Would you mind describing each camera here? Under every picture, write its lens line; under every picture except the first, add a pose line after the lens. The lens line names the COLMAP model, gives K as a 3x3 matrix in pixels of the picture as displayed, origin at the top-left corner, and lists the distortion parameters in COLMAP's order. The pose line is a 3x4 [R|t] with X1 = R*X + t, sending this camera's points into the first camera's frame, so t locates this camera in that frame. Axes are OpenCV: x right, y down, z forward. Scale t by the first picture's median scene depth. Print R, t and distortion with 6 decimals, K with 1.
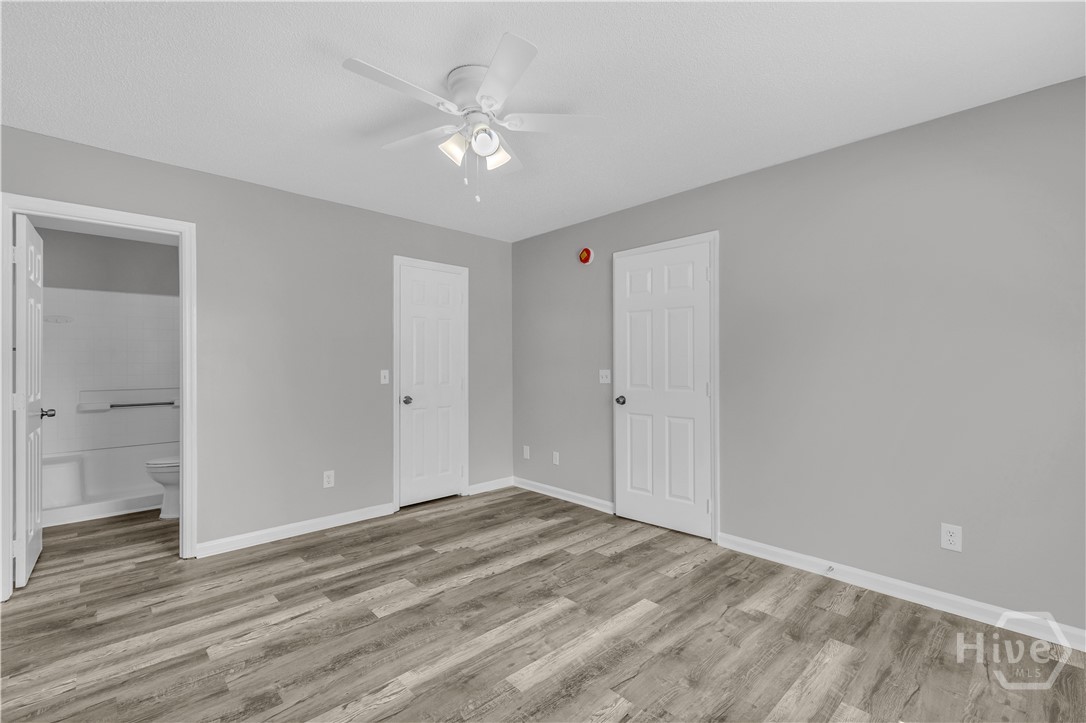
lens RADIAL K [[475.2, 0, 549.2], [0, 475.2, 361.3], [0, 0, 1]] dist [-0.010398, 0.000224]
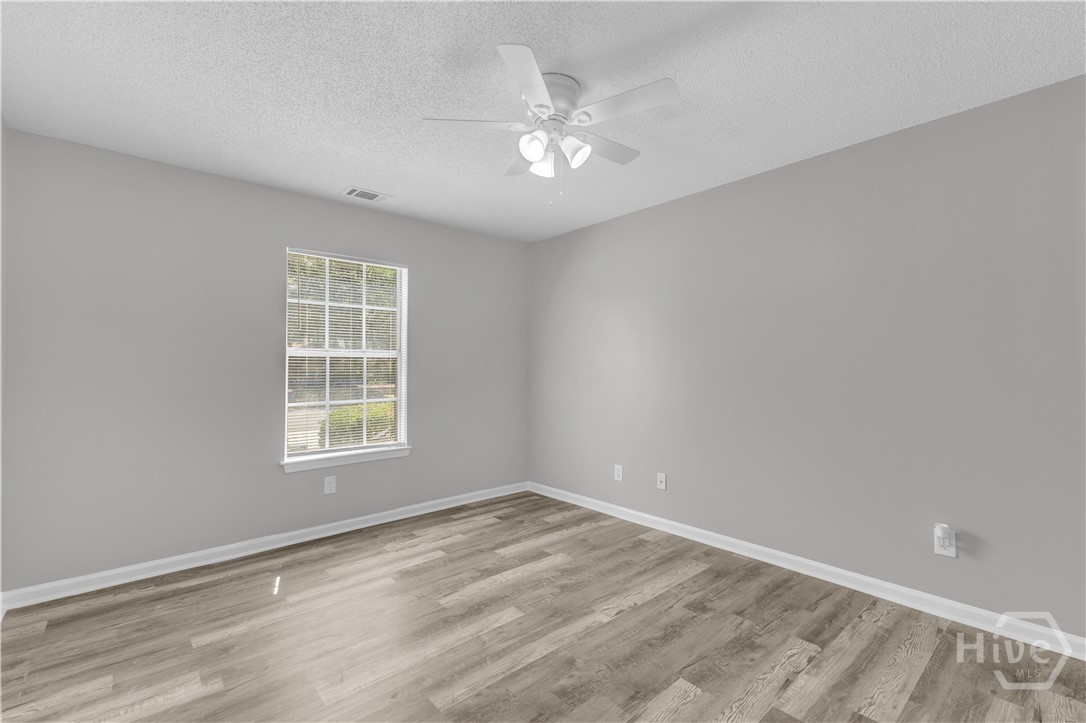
lens RADIAL K [[475.2, 0, 544.0], [0, 475.2, 364.4], [0, 0, 1]] dist [-0.010398, 0.000224]
pose [[-0.999089, 0.002579, 0.042595, -0.176834], [0.001822, 0.999840, -0.017806, 0.020290], [-0.042634, -0.017713, -0.998934, 2.016334]]
